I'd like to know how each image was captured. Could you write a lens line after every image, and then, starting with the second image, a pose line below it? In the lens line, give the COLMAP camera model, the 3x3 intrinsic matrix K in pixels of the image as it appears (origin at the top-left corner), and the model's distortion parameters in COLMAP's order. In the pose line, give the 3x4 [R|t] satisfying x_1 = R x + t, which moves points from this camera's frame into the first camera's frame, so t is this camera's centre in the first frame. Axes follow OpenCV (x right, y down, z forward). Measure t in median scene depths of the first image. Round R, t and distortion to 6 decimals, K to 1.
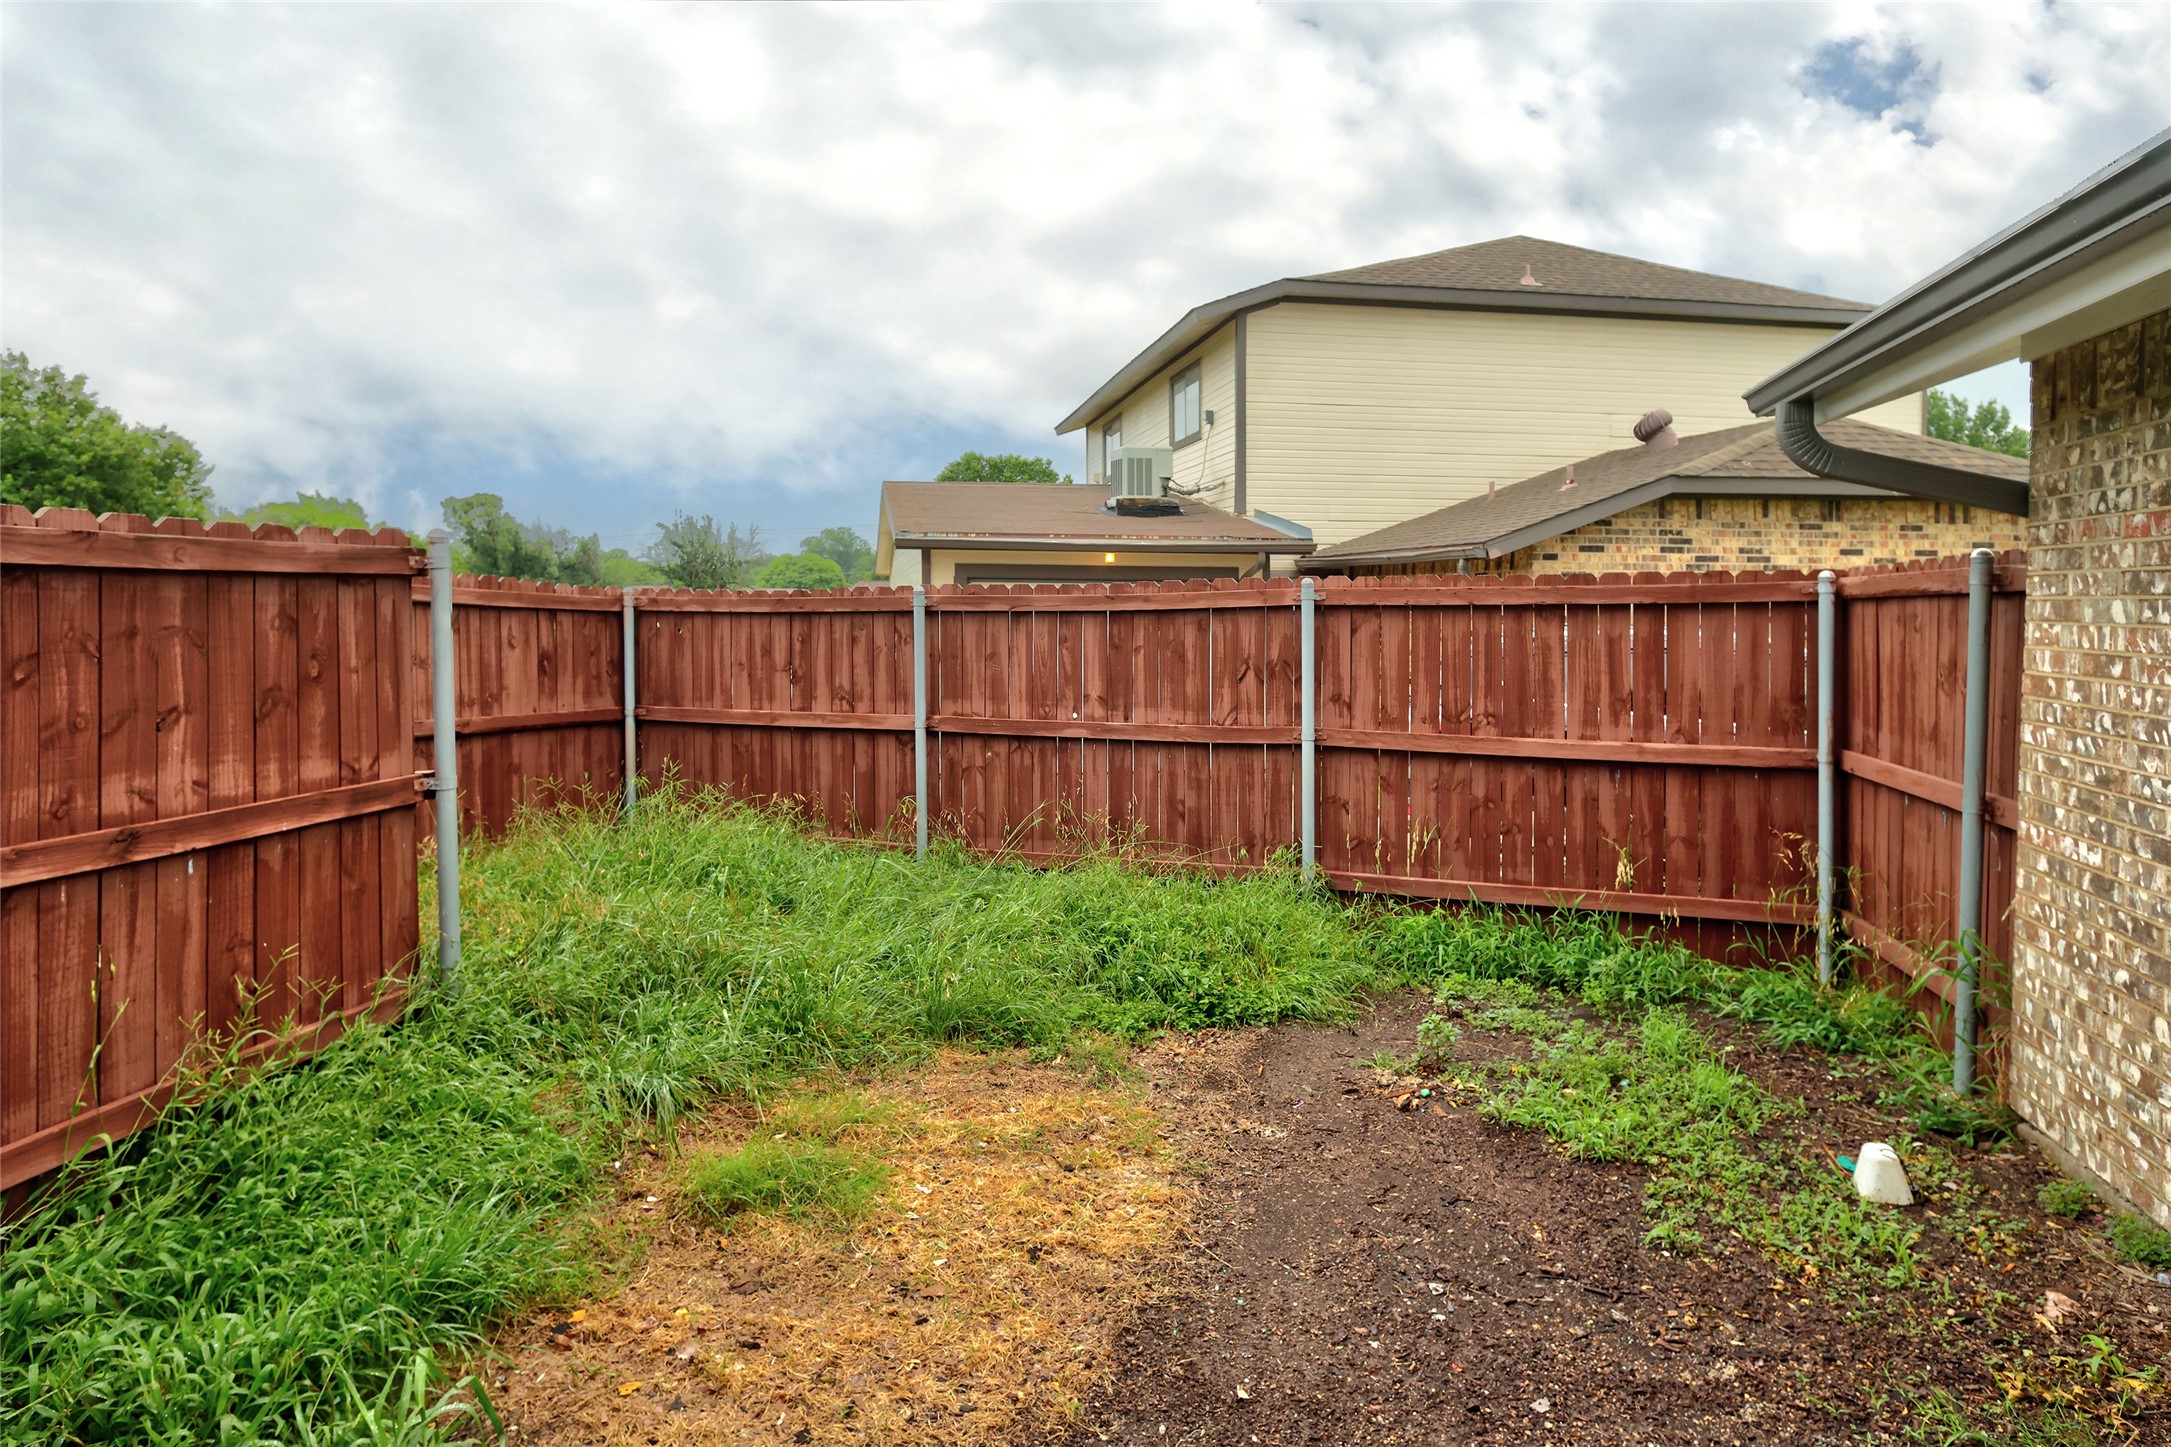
lens RADIAL K [[1238.1, 0, 1066.6], [0, 1238.1, 640.9], [0, 0, 1]] dist [-0.063803, 0.043171]
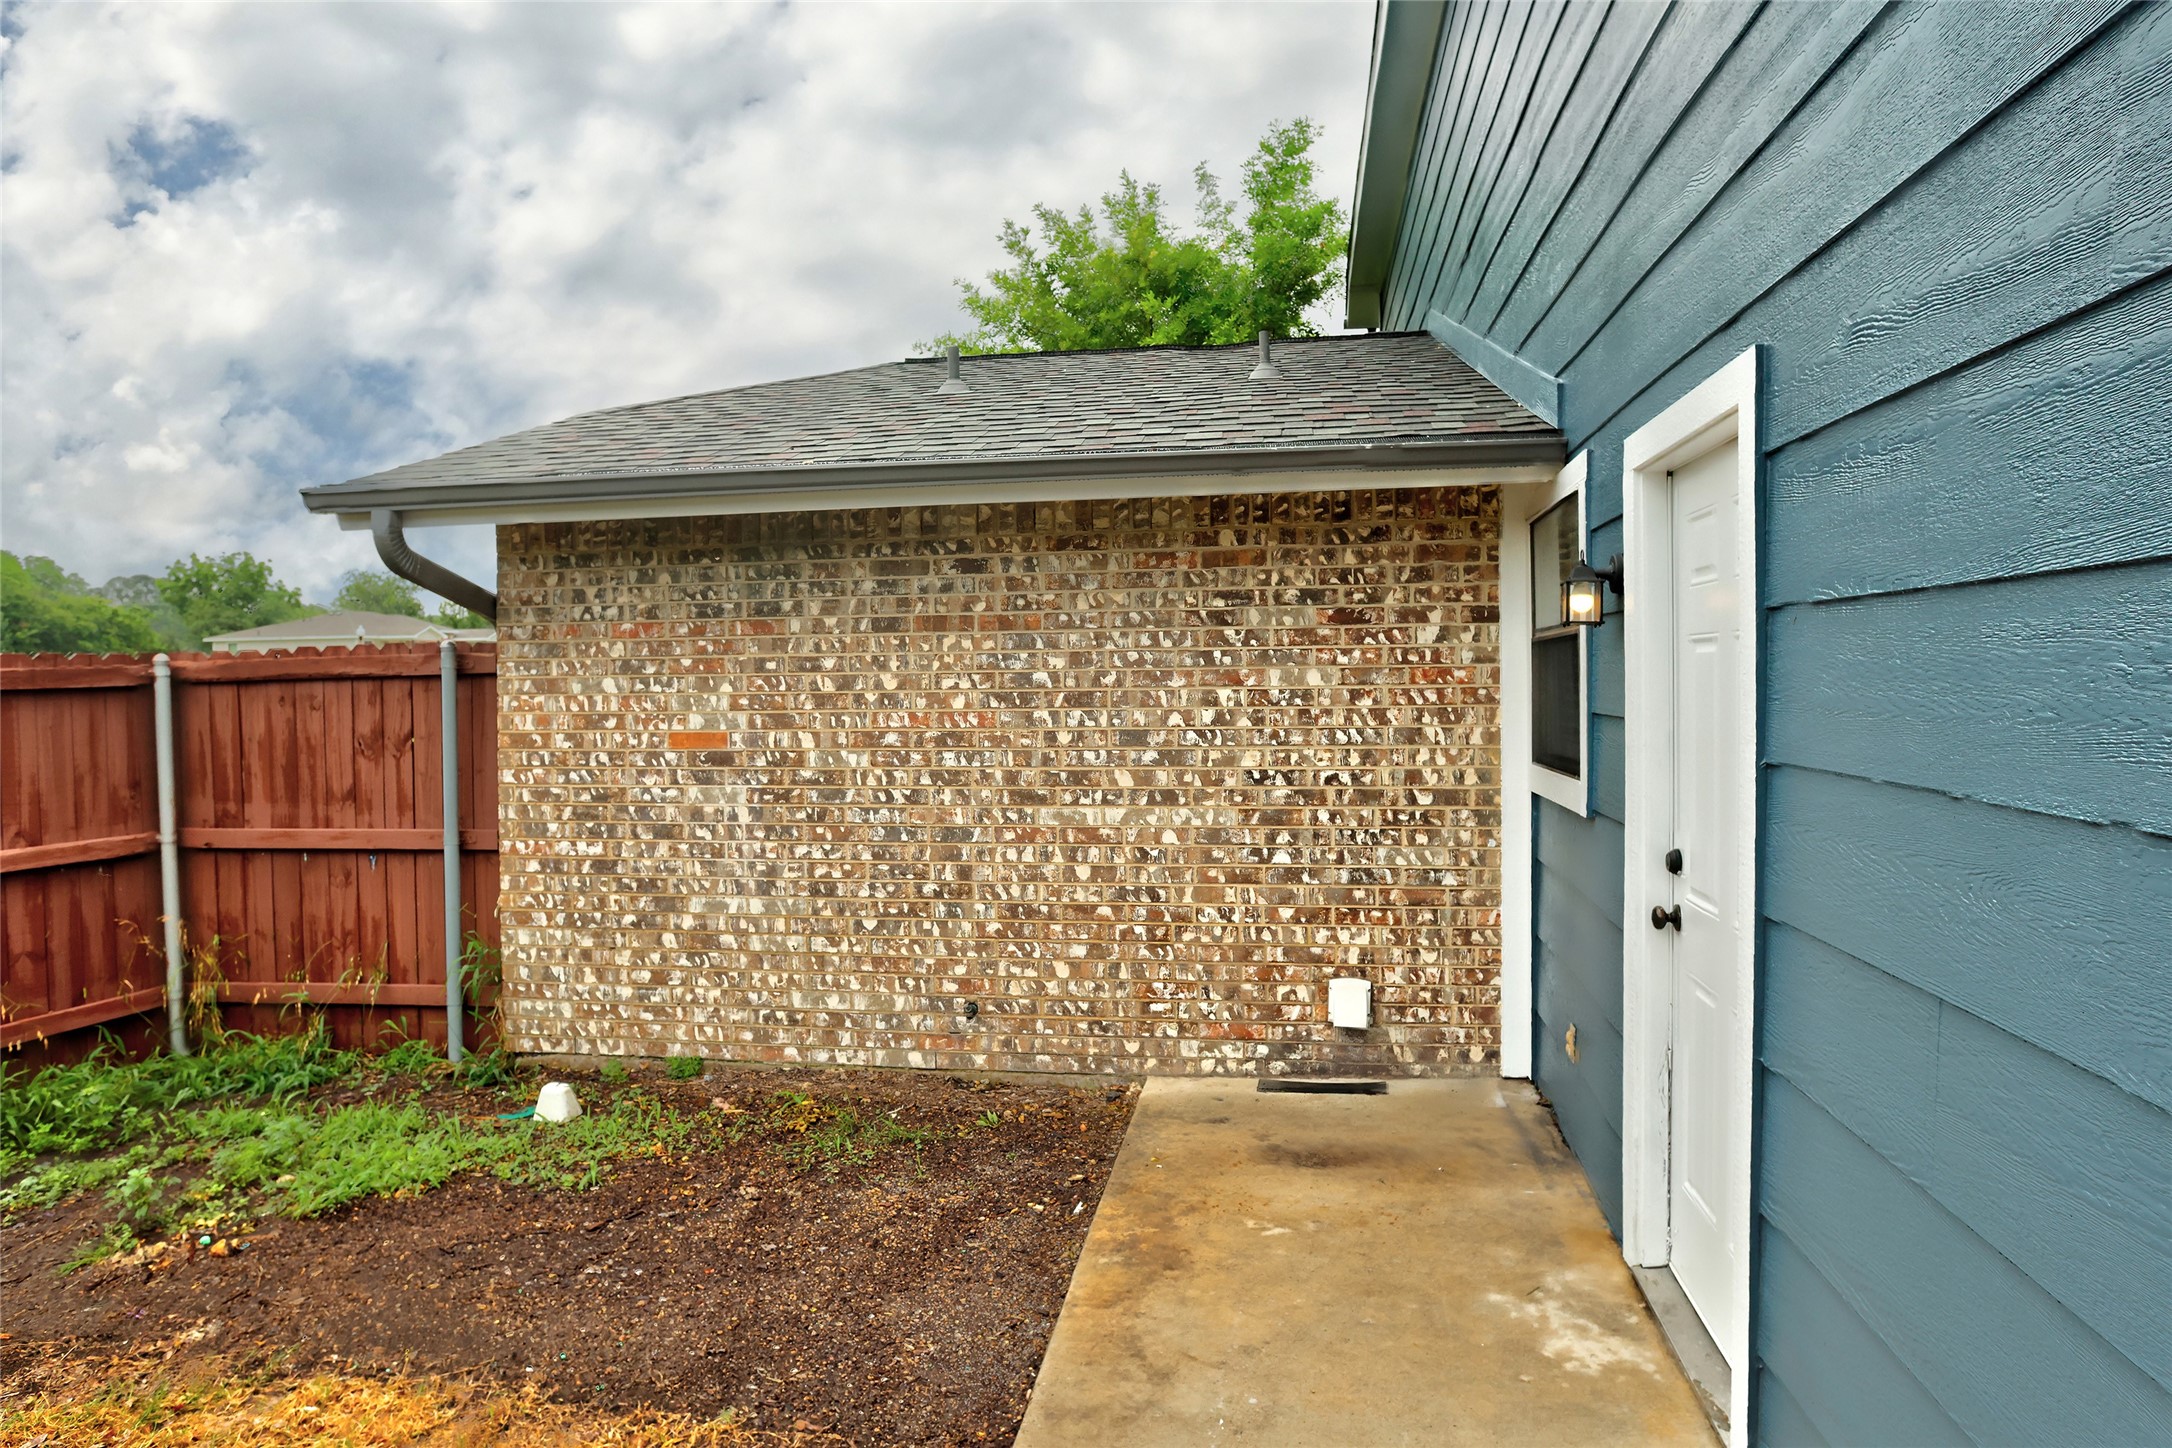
lens RADIAL K [[1238.6, 0, 1075.7], [0, 1238.6, 719.8], [0, 0, 1]] dist [-0.063803, 0.043171]
pose [[-0.059325, -0.029802, 0.997794, -0.698303], [0.043201, 0.998541, 0.032393, -0.005499], [-0.997303, 0.045028, -0.057951, 0.478110]]
